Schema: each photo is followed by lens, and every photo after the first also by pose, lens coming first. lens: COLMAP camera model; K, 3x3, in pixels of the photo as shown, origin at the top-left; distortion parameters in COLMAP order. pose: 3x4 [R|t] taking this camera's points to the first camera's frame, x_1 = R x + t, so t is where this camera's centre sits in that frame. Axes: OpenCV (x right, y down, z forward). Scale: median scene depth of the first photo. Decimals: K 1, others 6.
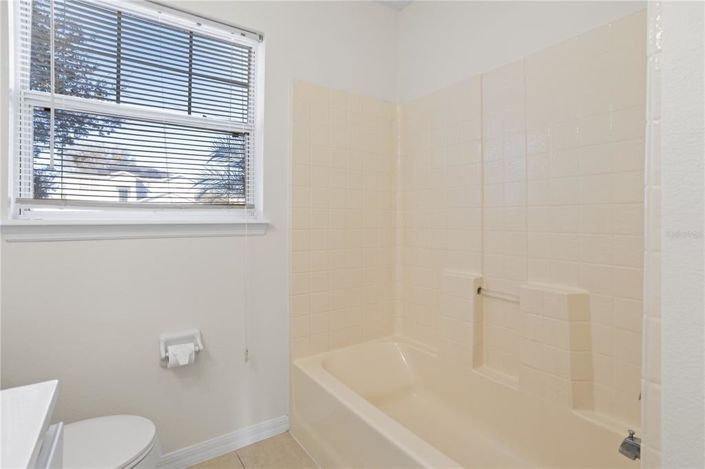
lens RADIAL K [[337.0, 0, 353.9], [0, 337.0, 217.1], [0, 0, 1]] dist [-0.035758, 0.002945]
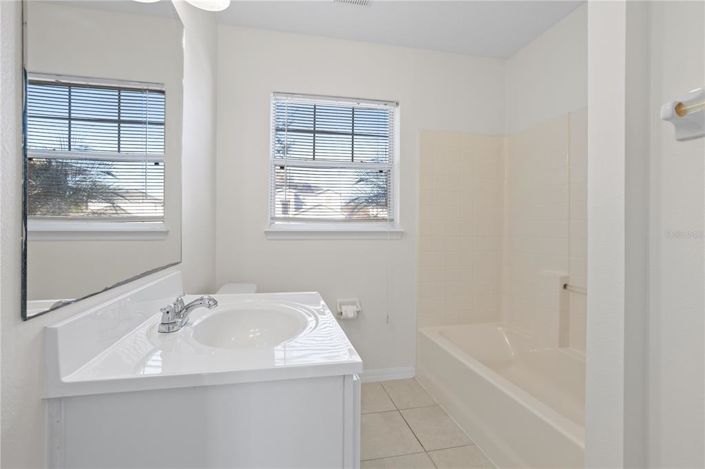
lens RADIAL K [[337.0, 0, 351.3], [0, 337.0, 231.9], [0, 0, 1]] dist [-0.035758, 0.002945]
pose [[0.916414, 0.008690, -0.400138, 0.128252], [-0.002027, 0.999852, 0.017073, -0.004566], [0.400227, -0.014835, 0.916296, -0.438083]]
